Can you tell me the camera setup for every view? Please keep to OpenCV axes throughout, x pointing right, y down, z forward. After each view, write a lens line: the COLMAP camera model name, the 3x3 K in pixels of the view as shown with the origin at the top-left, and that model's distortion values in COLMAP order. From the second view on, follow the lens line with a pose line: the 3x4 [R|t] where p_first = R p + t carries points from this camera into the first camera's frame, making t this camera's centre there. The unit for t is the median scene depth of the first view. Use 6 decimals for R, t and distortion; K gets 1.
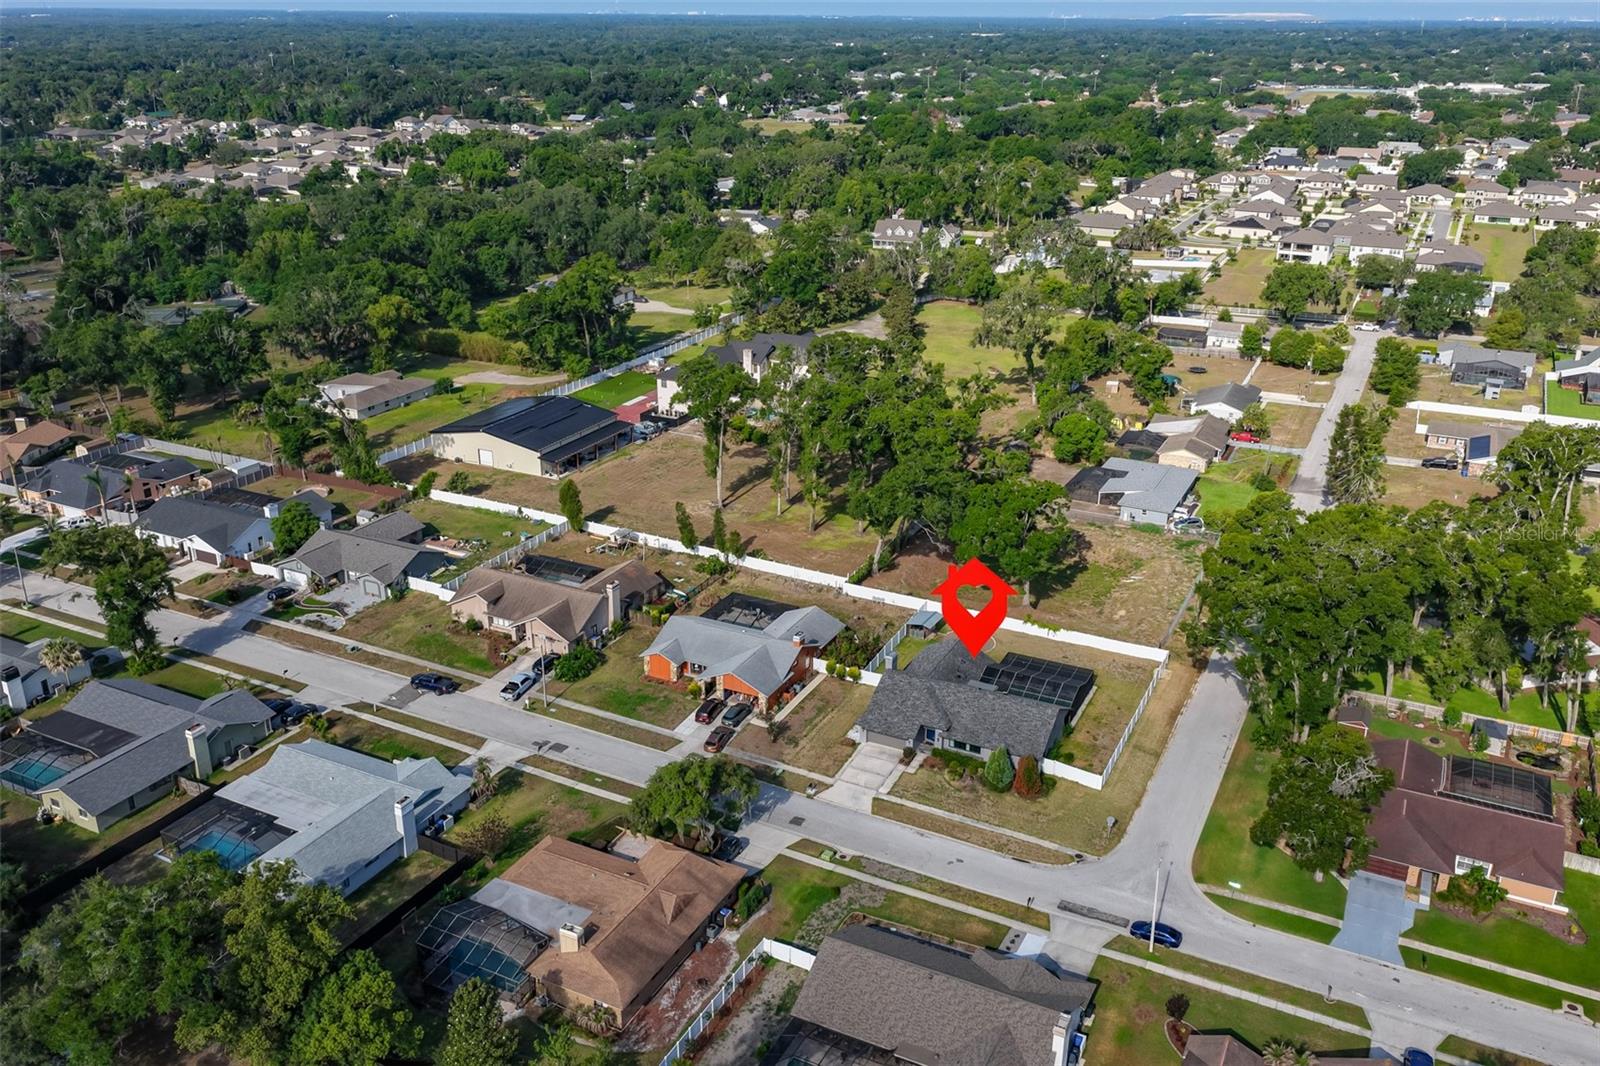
lens RADIAL K [[1322.2, 0, 800.0], [0, 1322.2, 533.0], [0, 0, 1]] dist [-0.010880, 0.033759]
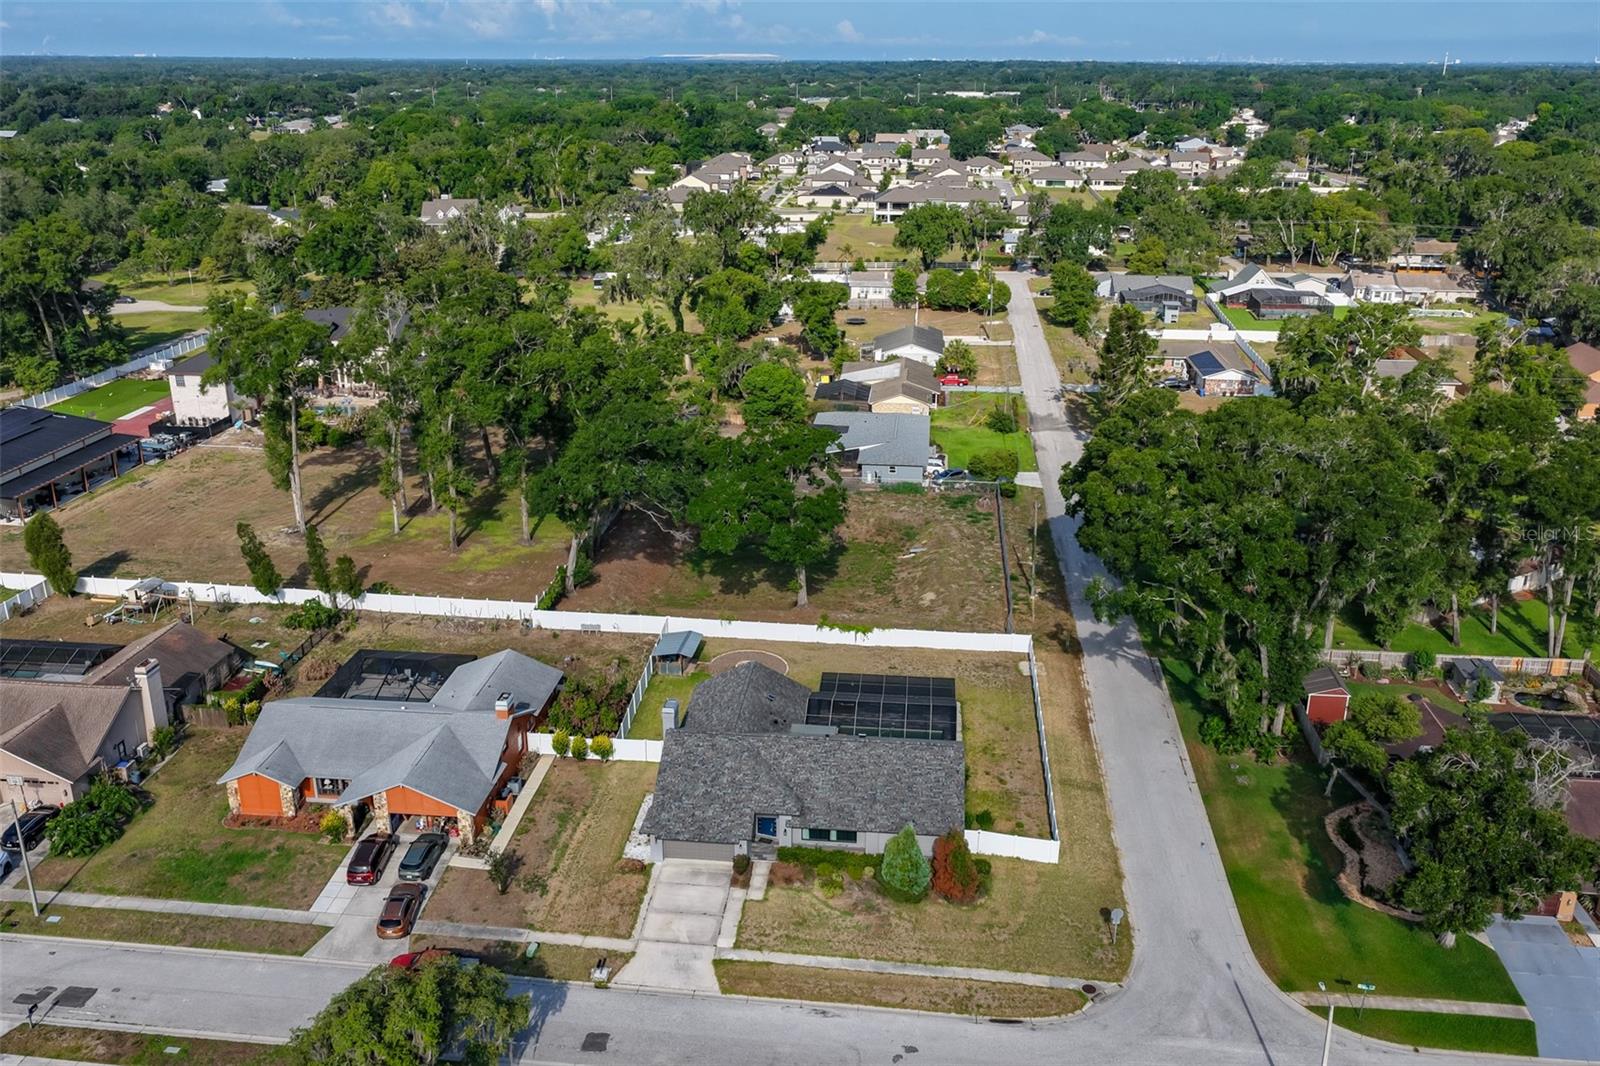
lens RADIAL K [[1322.2, 0, 800.0], [0, 1322.2, 533.0], [0, 0, 1]] dist [-0.010880, 0.033759]
pose [[0.934635, -0.122778, 0.333742, -0.054162], [0.132629, 0.991142, -0.006801, 0.020695], [-0.329951, 0.050620, 0.942640, 0.323865]]
